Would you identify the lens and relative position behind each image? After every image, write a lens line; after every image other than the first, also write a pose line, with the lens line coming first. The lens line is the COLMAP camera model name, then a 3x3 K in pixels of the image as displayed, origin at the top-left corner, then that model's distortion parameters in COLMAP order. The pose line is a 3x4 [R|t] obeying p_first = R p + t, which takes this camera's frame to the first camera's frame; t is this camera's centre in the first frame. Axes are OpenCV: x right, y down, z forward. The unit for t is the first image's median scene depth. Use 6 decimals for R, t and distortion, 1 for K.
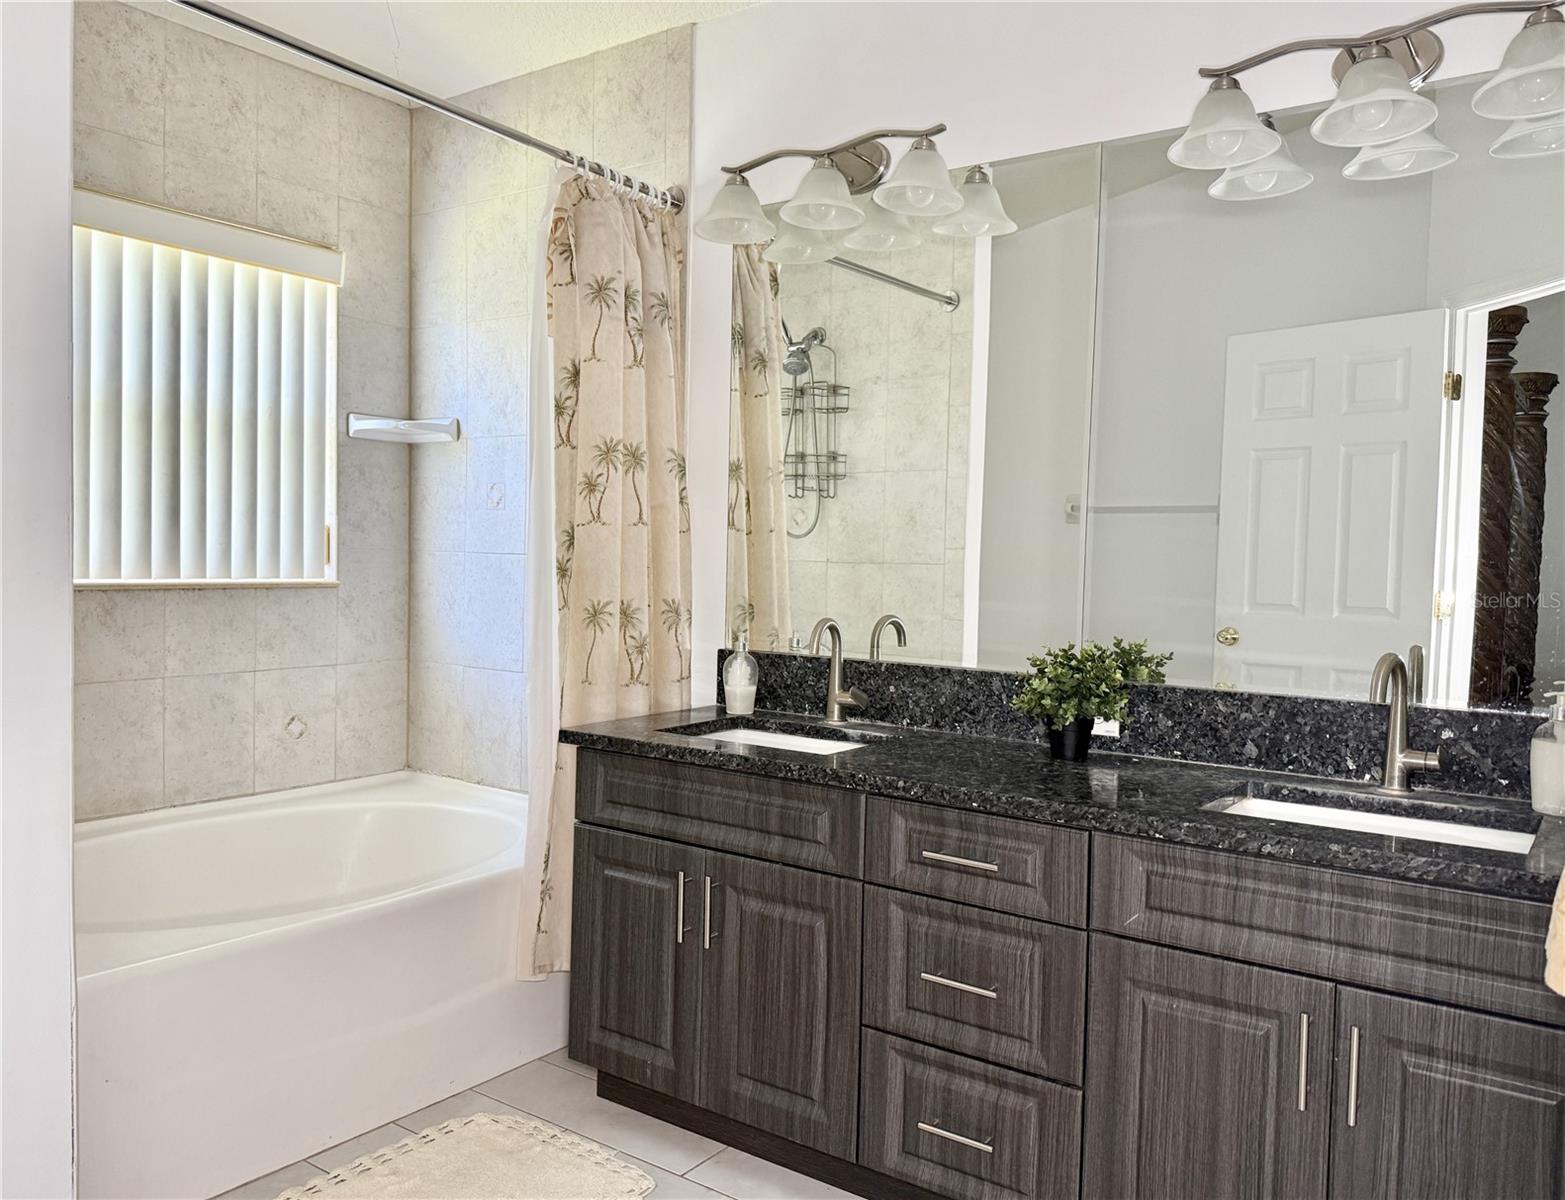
lens RADIAL K [[1236.1, 0, 780.3], [0, 1236.1, 605.9], [0, 0, 1]] dist [-0.004347, -0.005710]
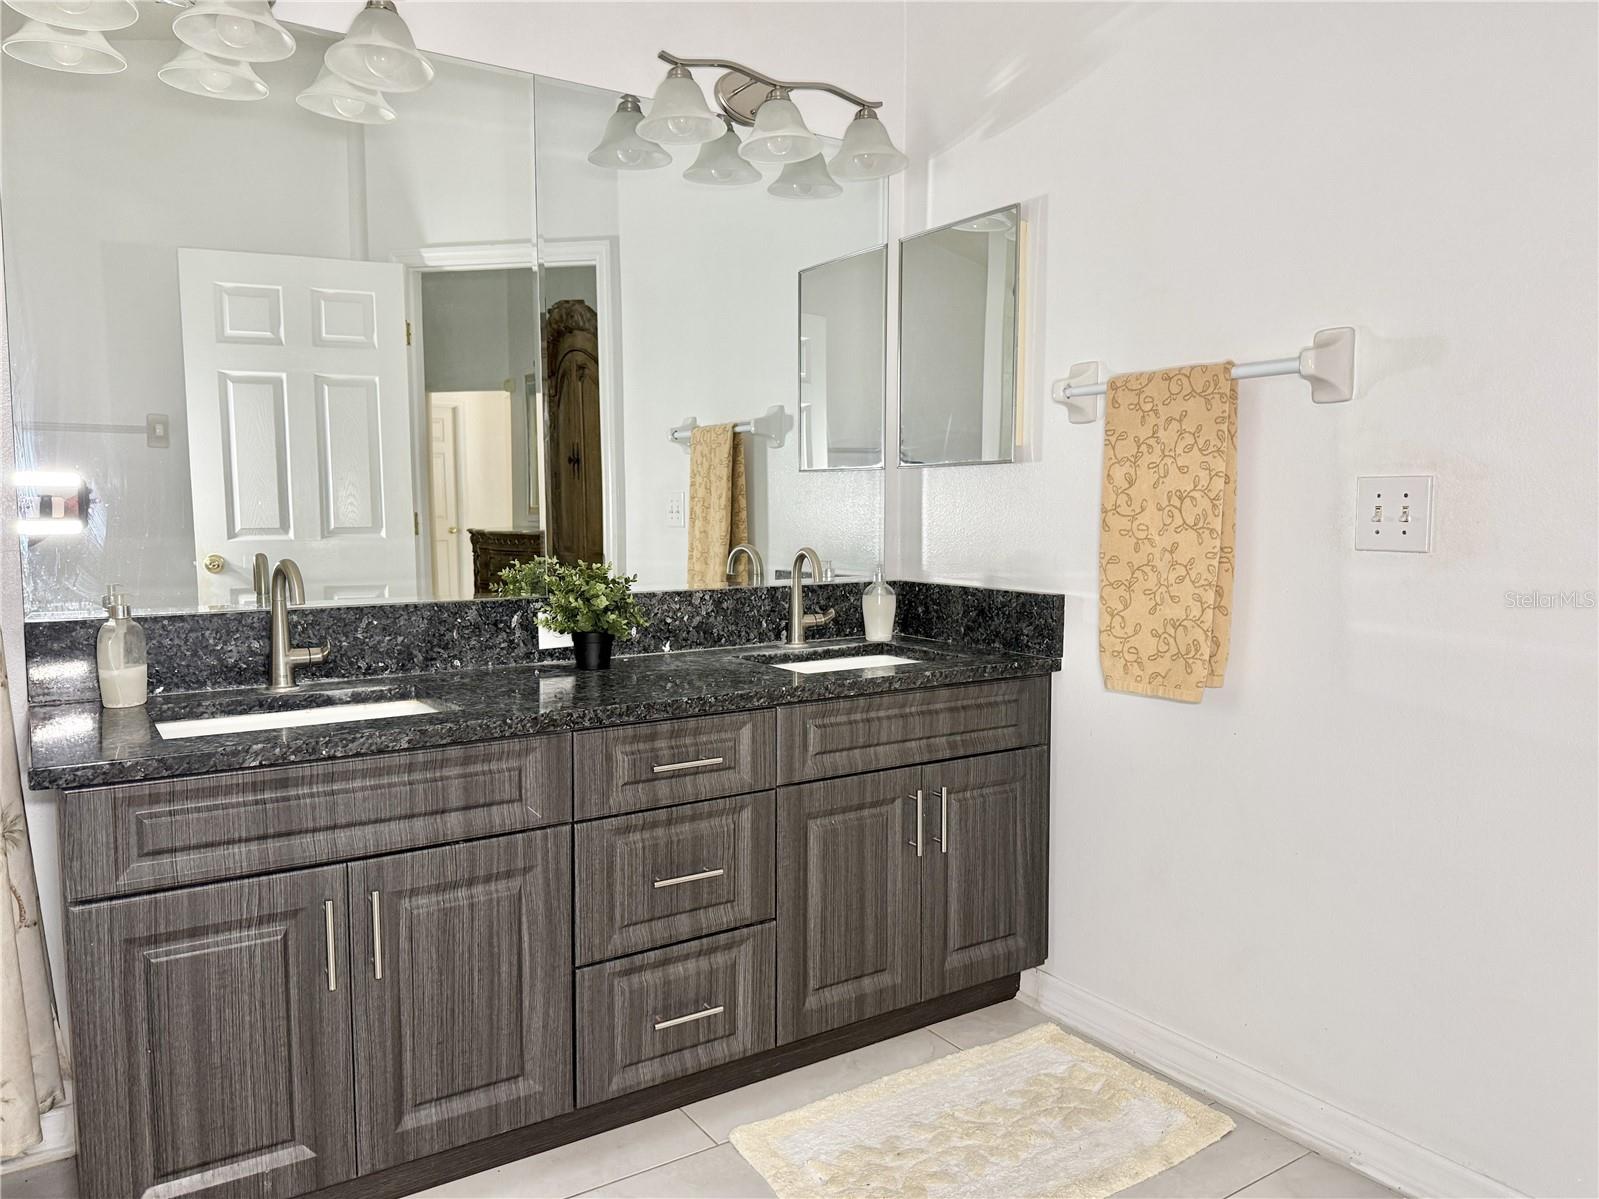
lens RADIAL K [[1116.7, 0, 798.2], [0, 1116.7, 591.4], [0, 0, 1]] dist [0.152270, -0.259317]
pose [[0.372618, -0.112930, 0.921088, -0.650009], [0.051945, 0.993550, 0.100800, -0.036795], [-0.926530, 0.010286, 0.376080, 0.489331]]
